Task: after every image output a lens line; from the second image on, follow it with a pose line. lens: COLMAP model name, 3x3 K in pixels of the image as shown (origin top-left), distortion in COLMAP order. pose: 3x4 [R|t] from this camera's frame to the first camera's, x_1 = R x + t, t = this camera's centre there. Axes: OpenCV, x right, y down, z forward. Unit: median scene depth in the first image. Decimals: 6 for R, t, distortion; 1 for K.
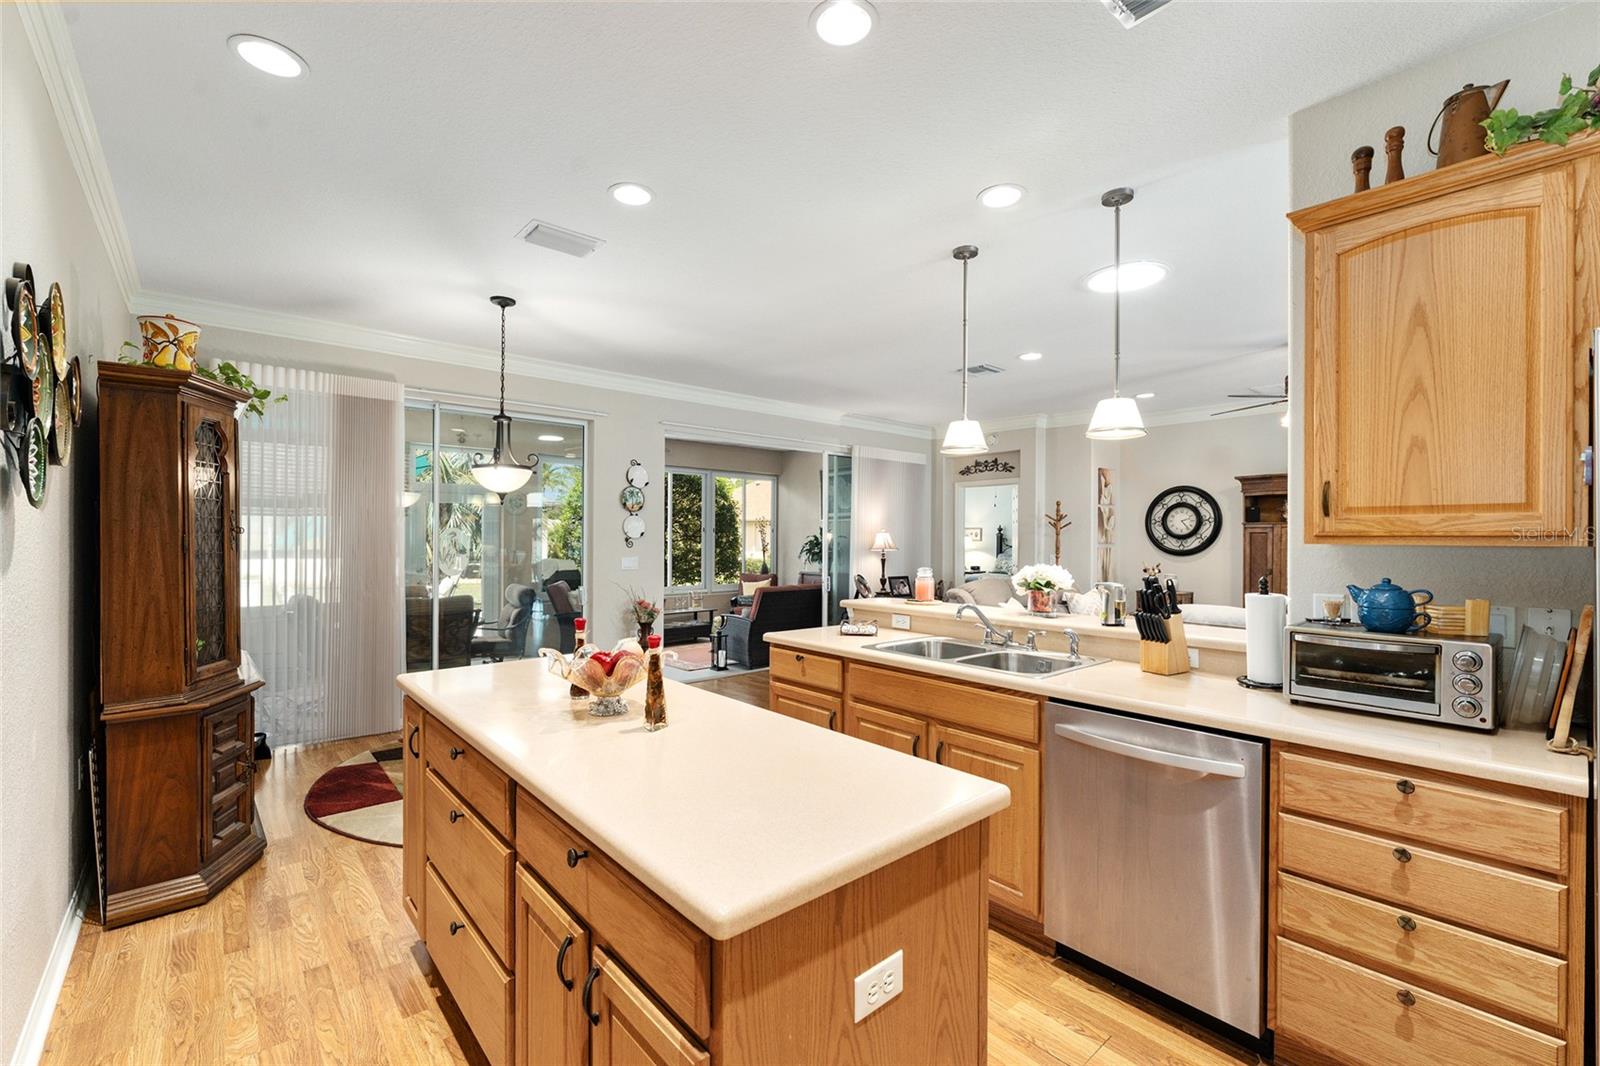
lens RADIAL K [[692.3, 0, 784.3], [0, 692.3, 538.2], [0, 0, 1]] dist [-0.001838, 0.000118]
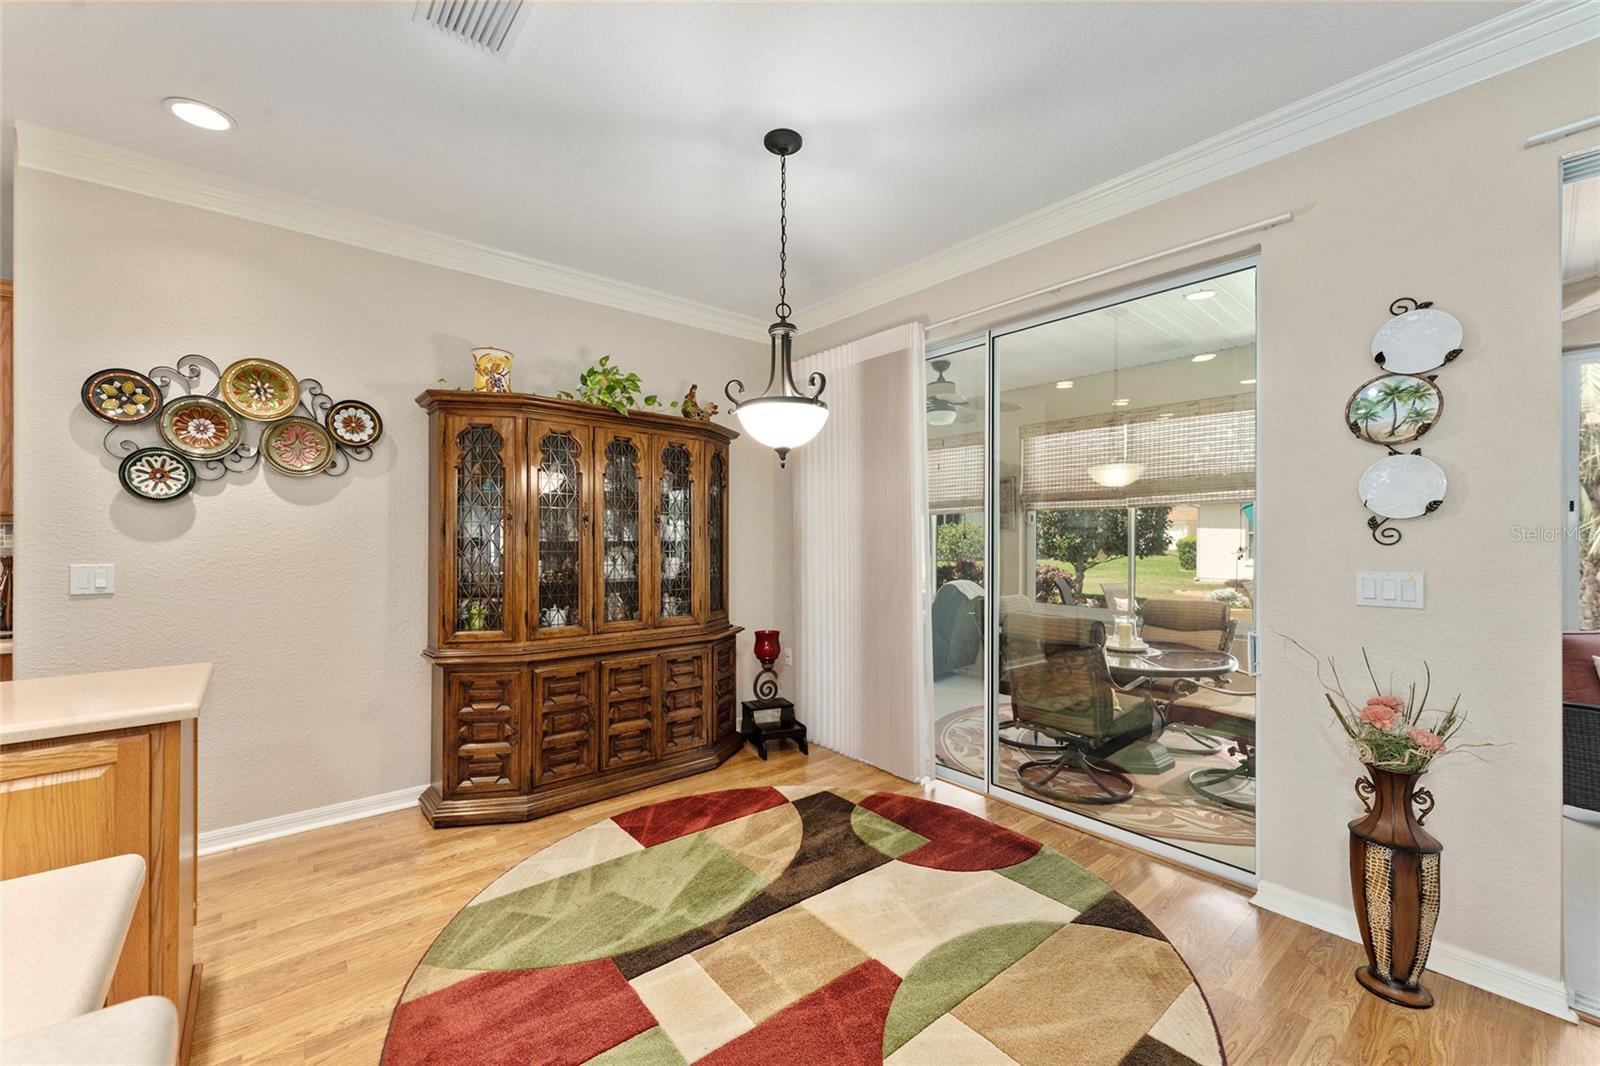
lens RADIAL K [[641.3, 0, 795.4], [0, 641.3, 538.8], [0, 0, 1]] dist [-0.006206, 0.001305]
pose [[-0.015337, -0.005583, -0.999867, 0.230052], [-0.002745, 0.999981, -0.005542, 0.025590], [0.999879, 0.002660, -0.015352, 1.415683]]
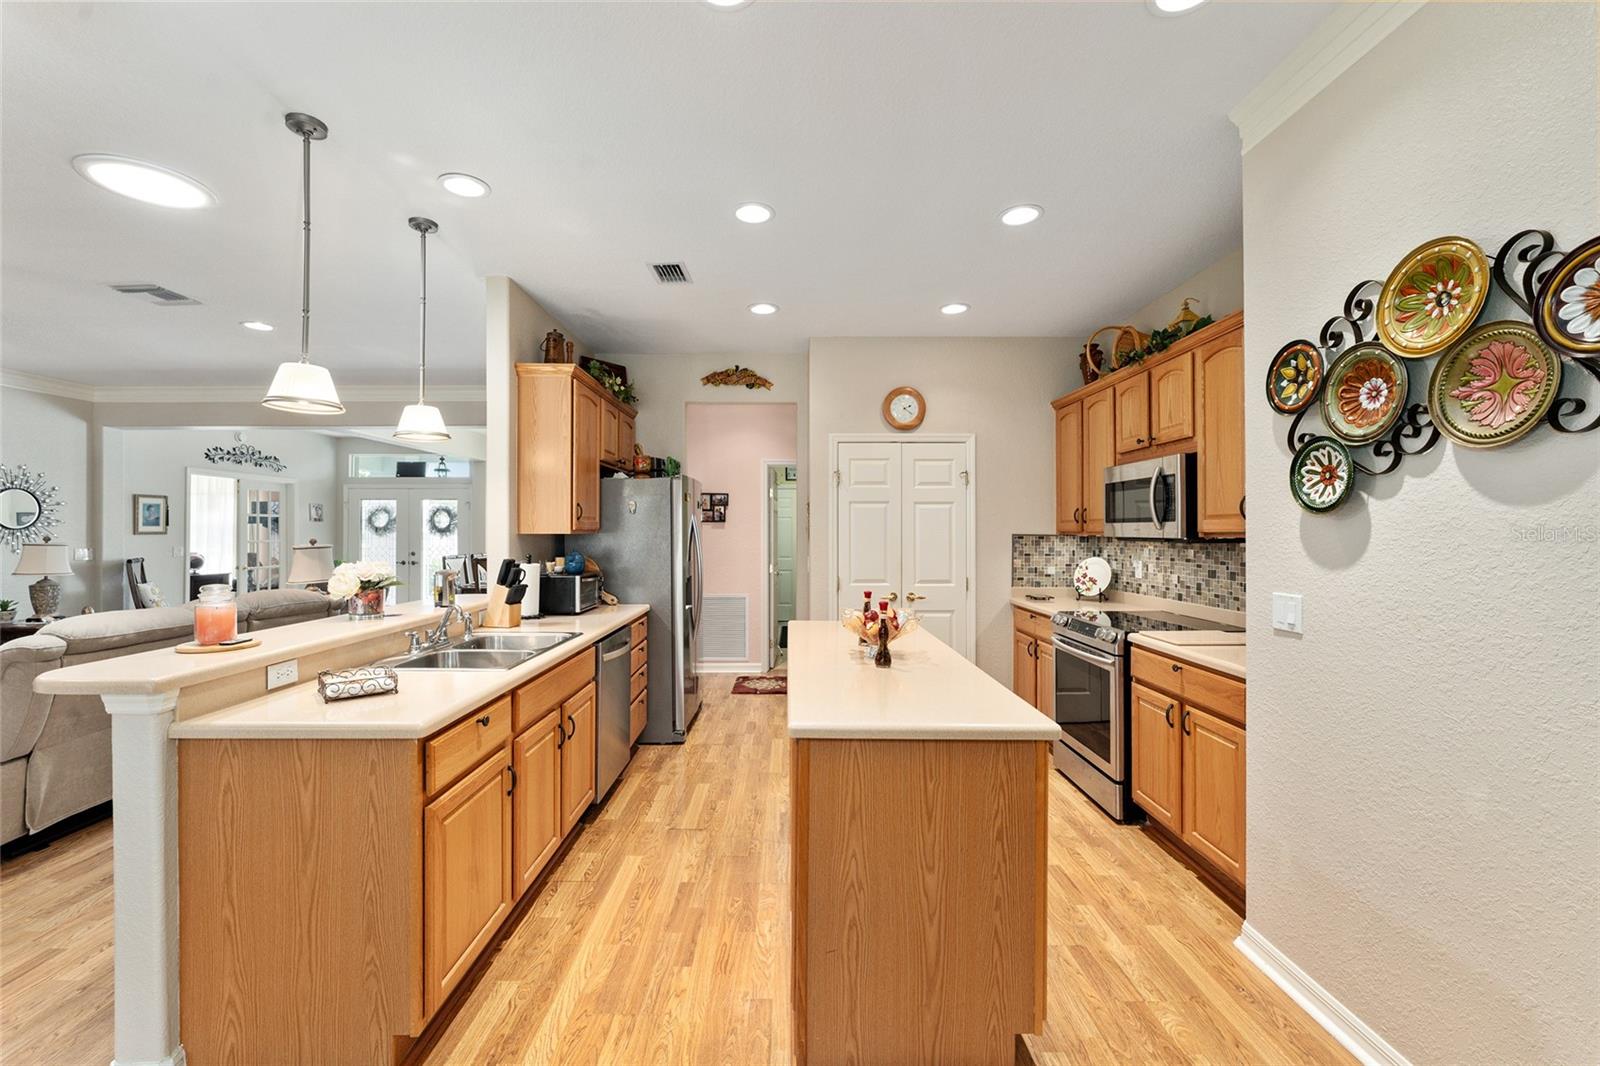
lens RADIAL K [[641.3, 0, 775.7], [0, 641.3, 529.3], [0, 0, 1]] dist [-0.006206, 0.001305]
pose [[-0.755614, -0.007012, 0.654980, -0.602748], [-0.006448, 0.999974, 0.003267, -0.008883], [-0.654985, -0.001754, -0.755639, 1.347134]]
